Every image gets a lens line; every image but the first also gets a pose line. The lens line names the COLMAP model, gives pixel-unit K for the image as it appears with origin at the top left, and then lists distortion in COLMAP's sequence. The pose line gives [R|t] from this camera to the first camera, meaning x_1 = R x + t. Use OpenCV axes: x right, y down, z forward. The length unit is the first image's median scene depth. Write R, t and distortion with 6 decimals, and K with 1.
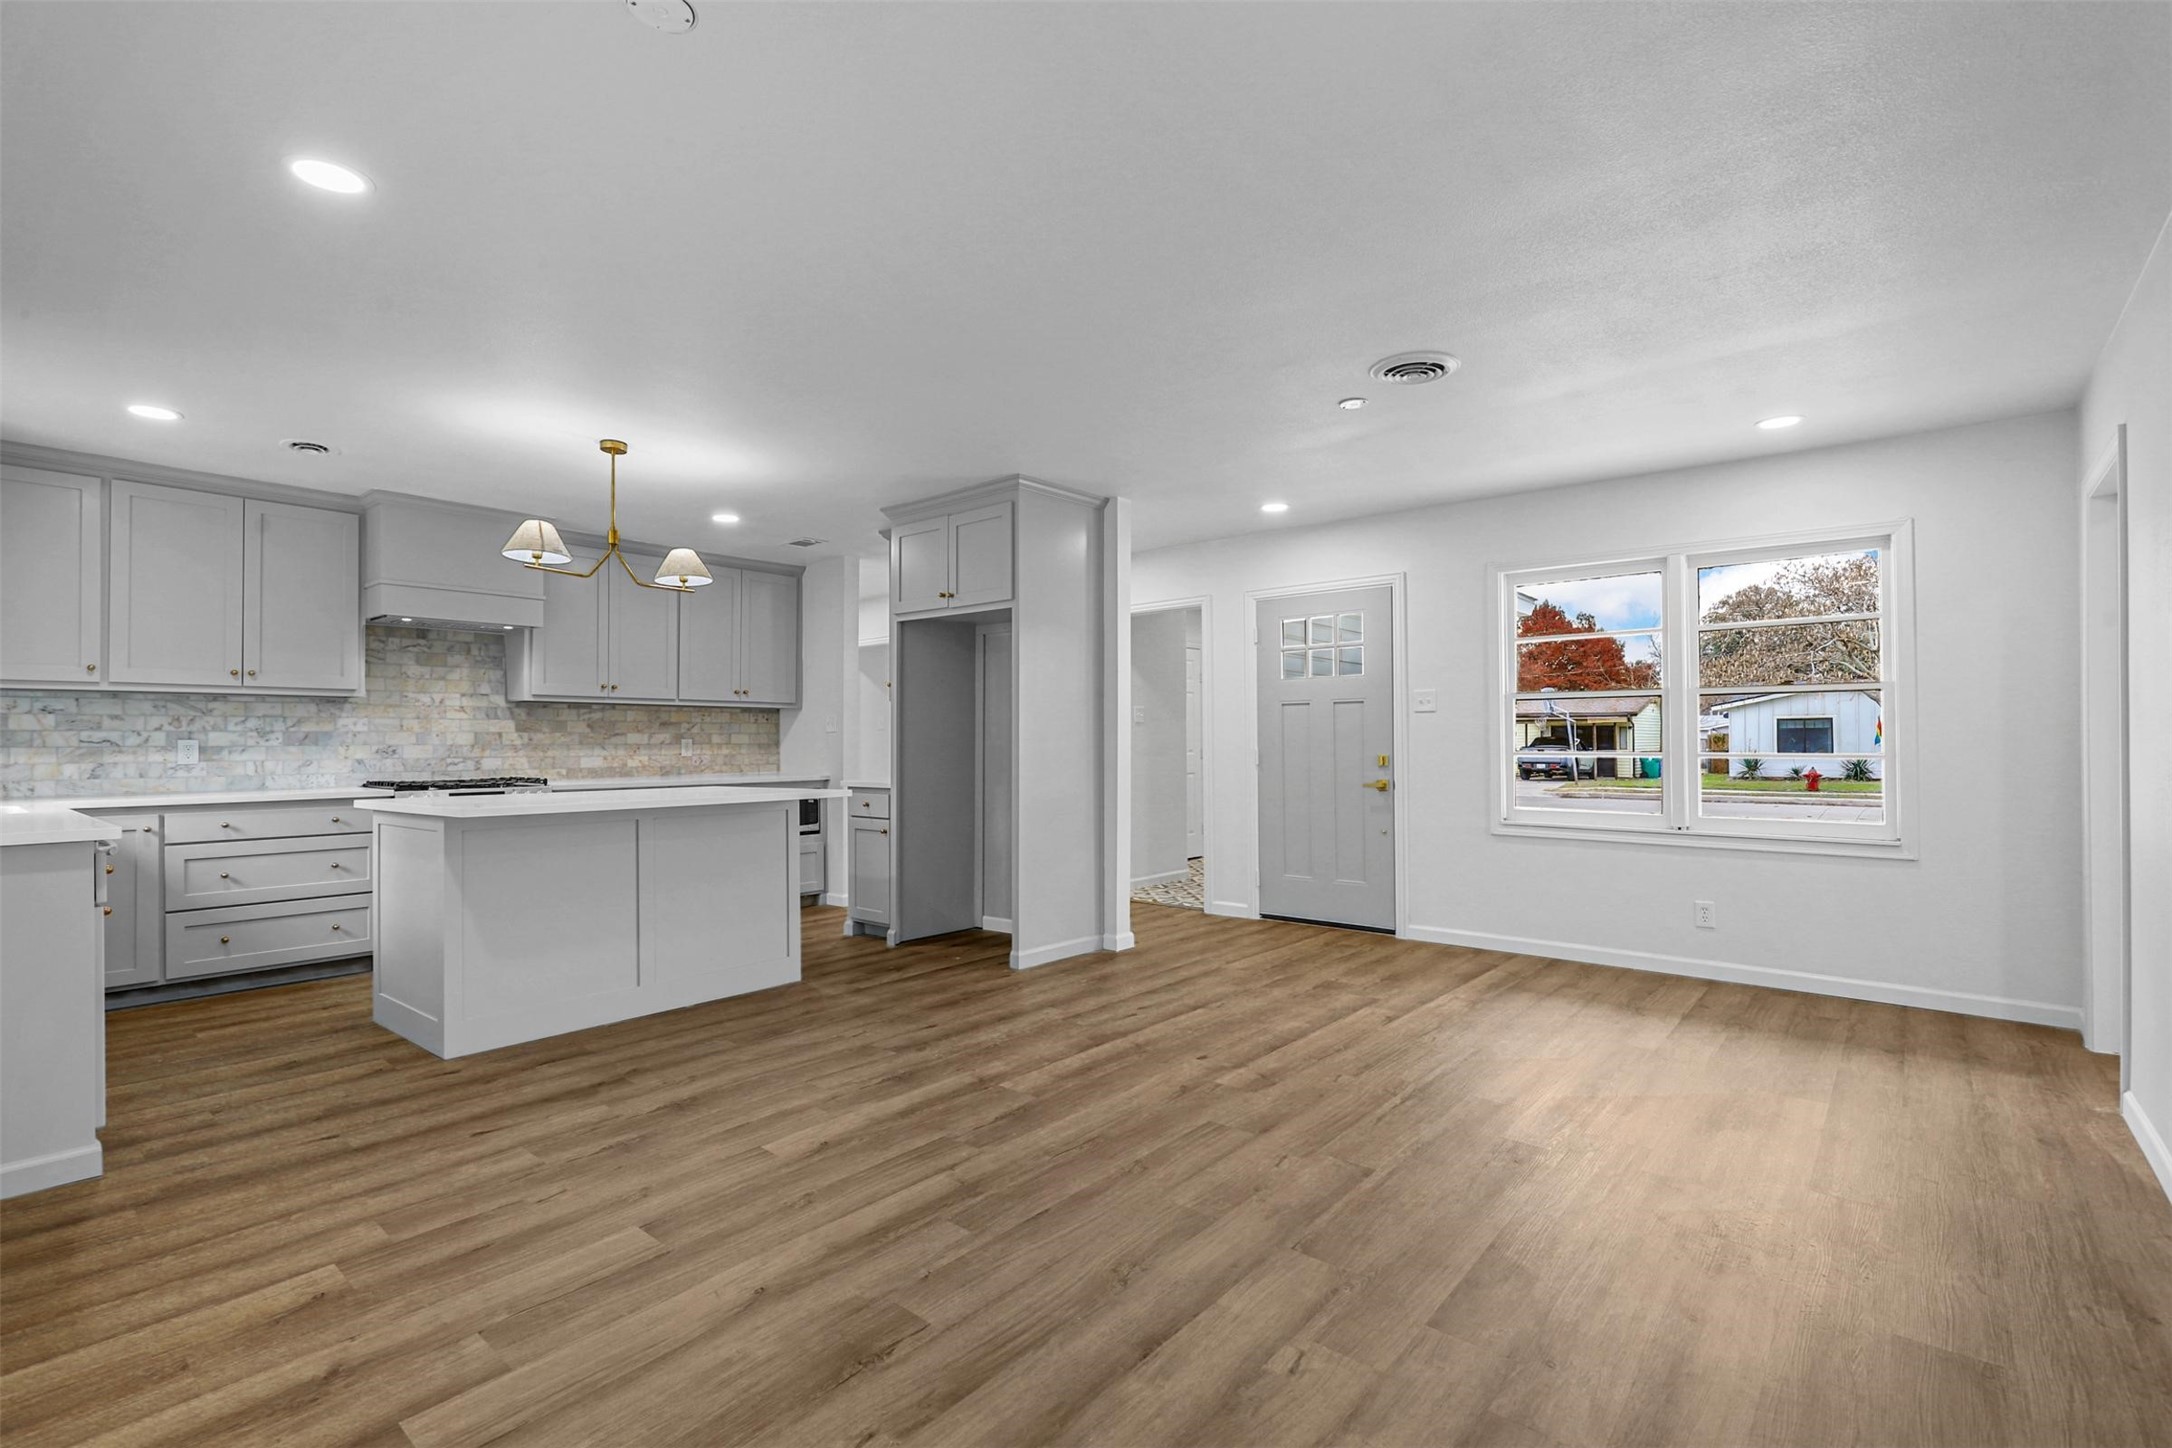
lens RADIAL K [[990.3, 0, 1087.1], [0, 990.3, 731.6], [0, 0, 1]] dist [0.001486, -0.000103]
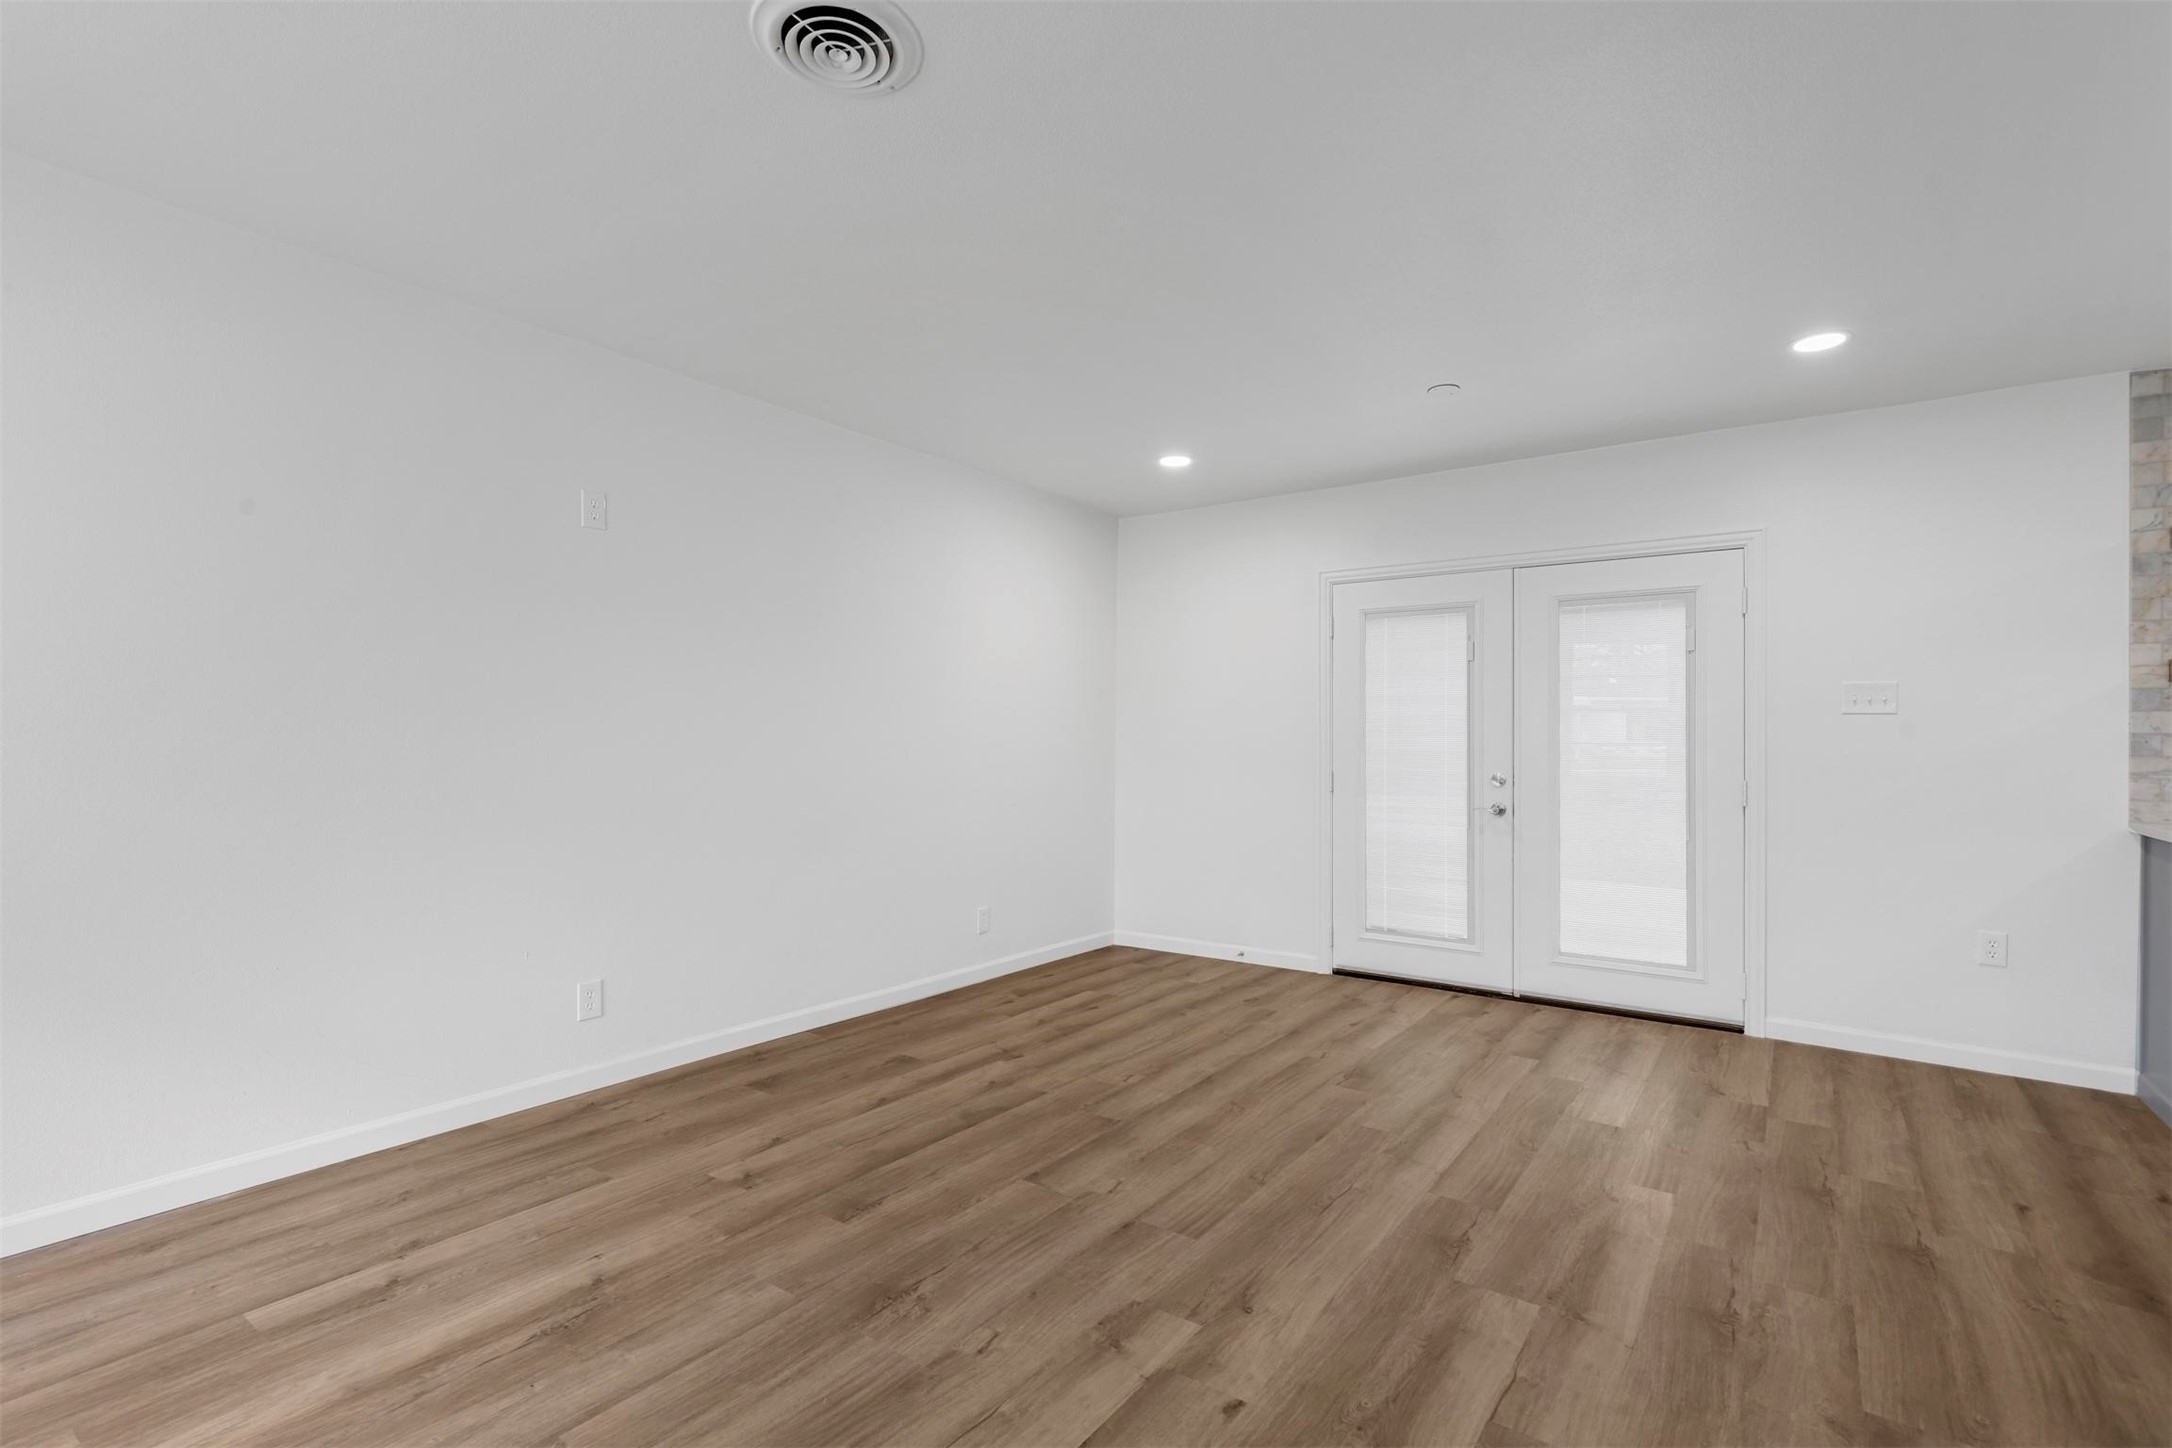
lens RADIAL K [[990.3, 0, 1086.5], [0, 990.3, 740.4], [0, 0, 1]] dist [0.001486, -0.000103]
pose [[-0.996399, -0.006987, -0.084496, 0.186237], [-0.006387, 0.999952, -0.007363, 0.005437], [0.084544, -0.006797, -0.996397, 1.186960]]
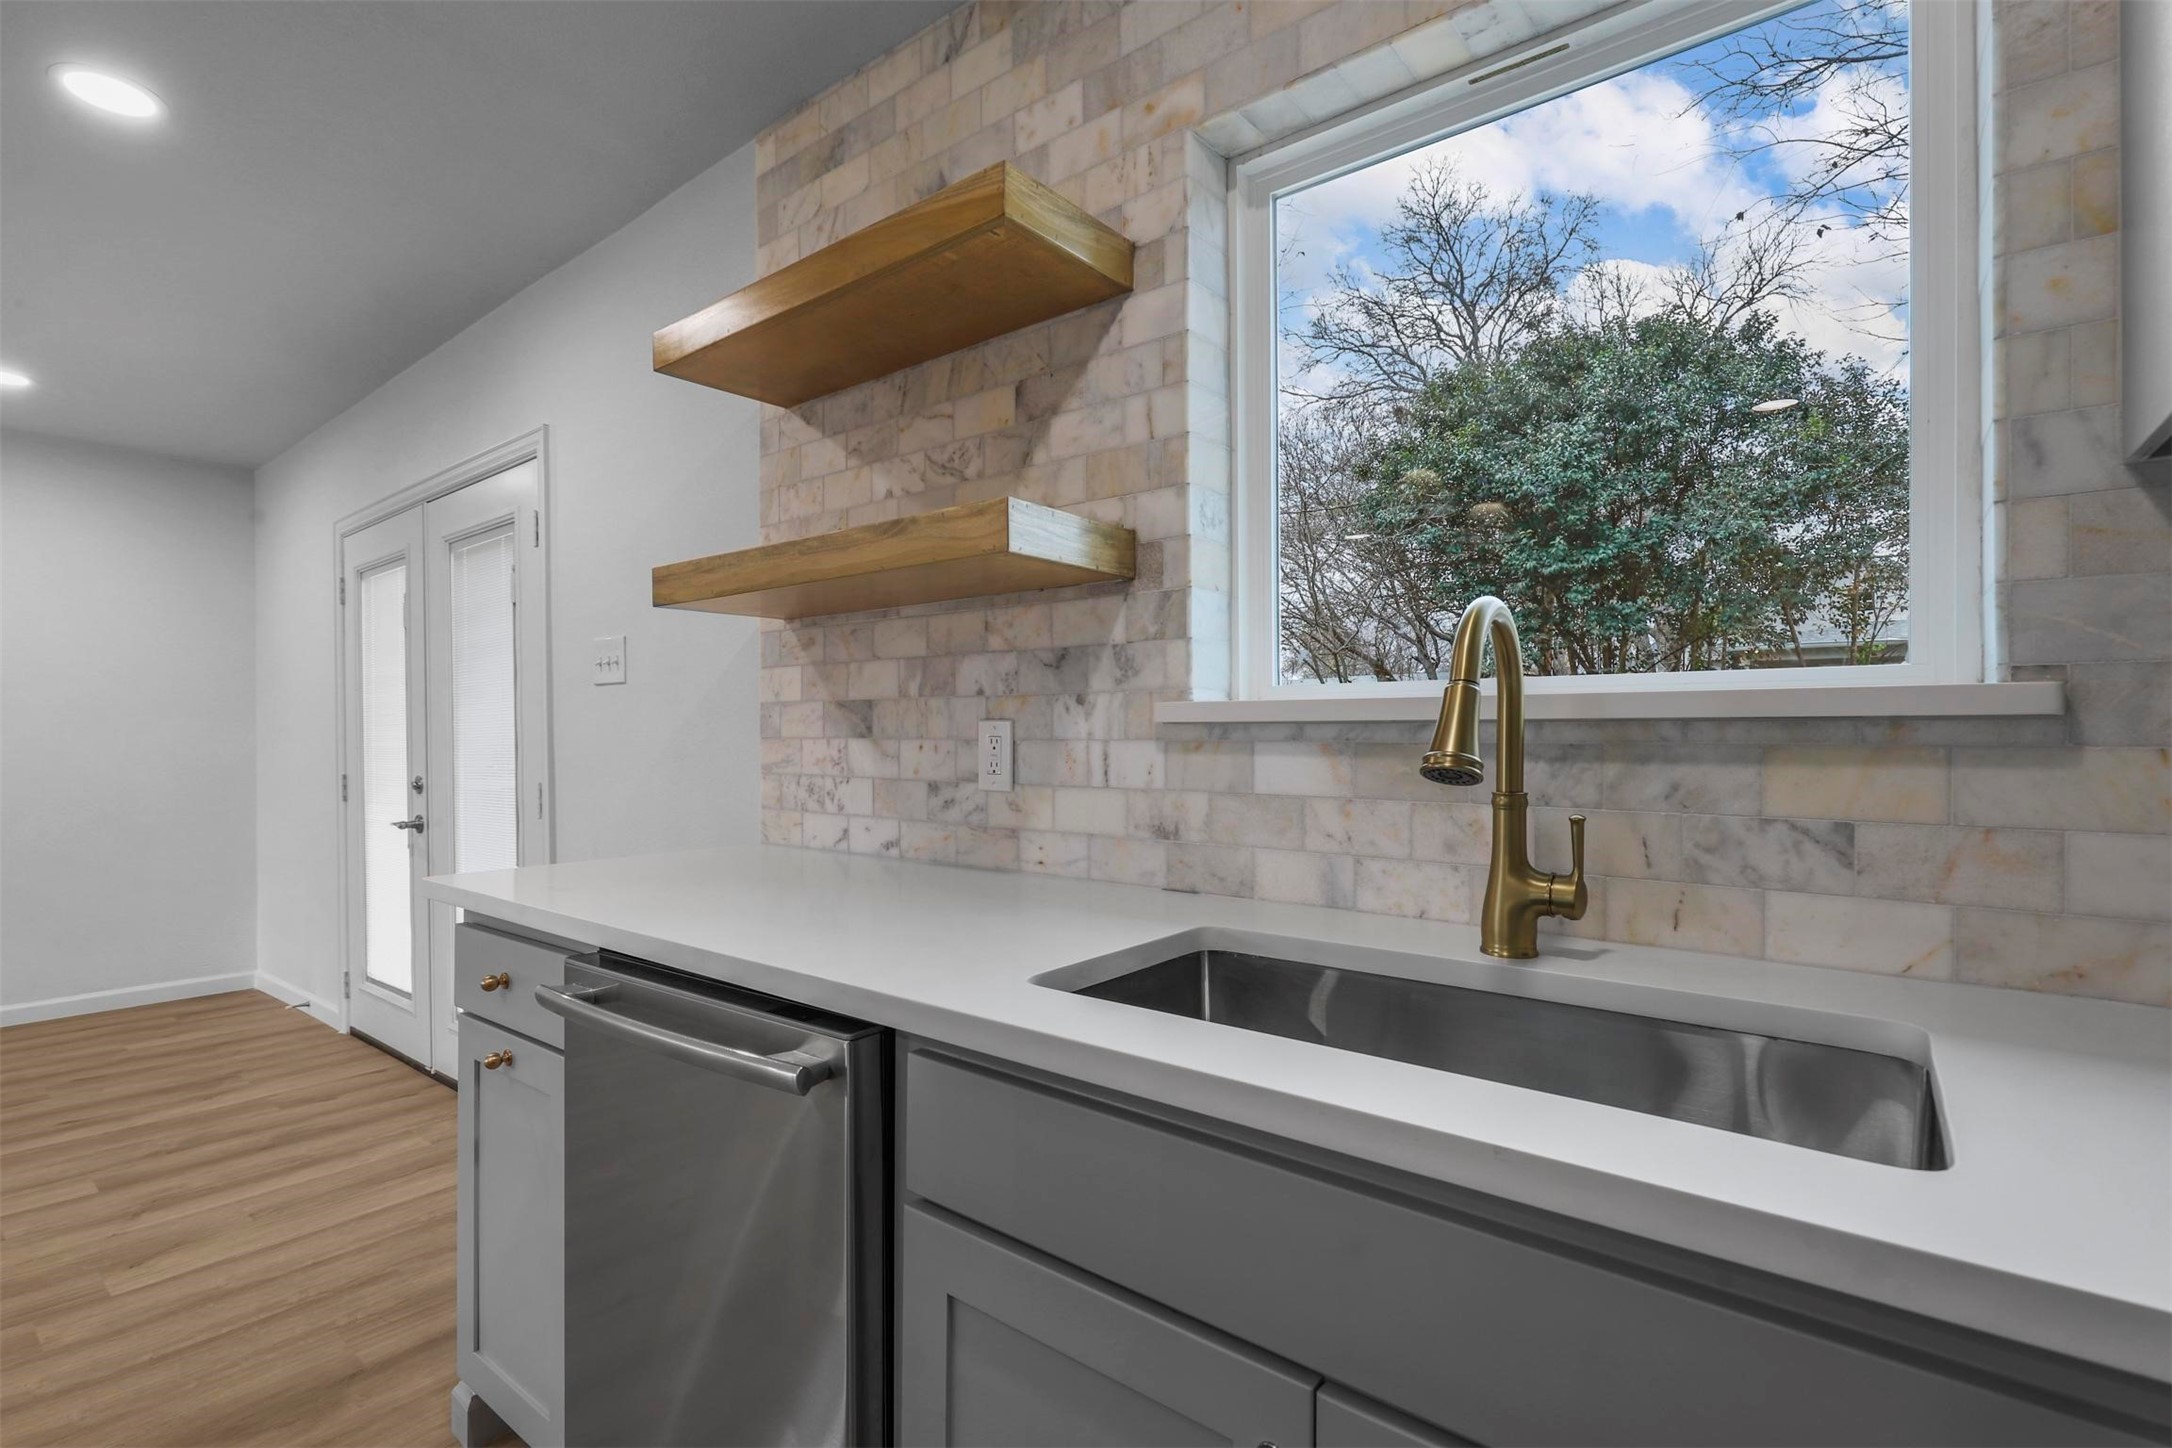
lens RADIAL K [[990.3, 0, 1084.5], [0, 990.3, 728.6], [0, 0, 1]] dist [0.001486, -0.000103]
pose [[-0.999316, 0.010299, -0.035503, -0.824608], [0.010717, 0.999875, -0.011591, 0.009200], [0.035379, -0.011964, -0.999302, 0.986713]]
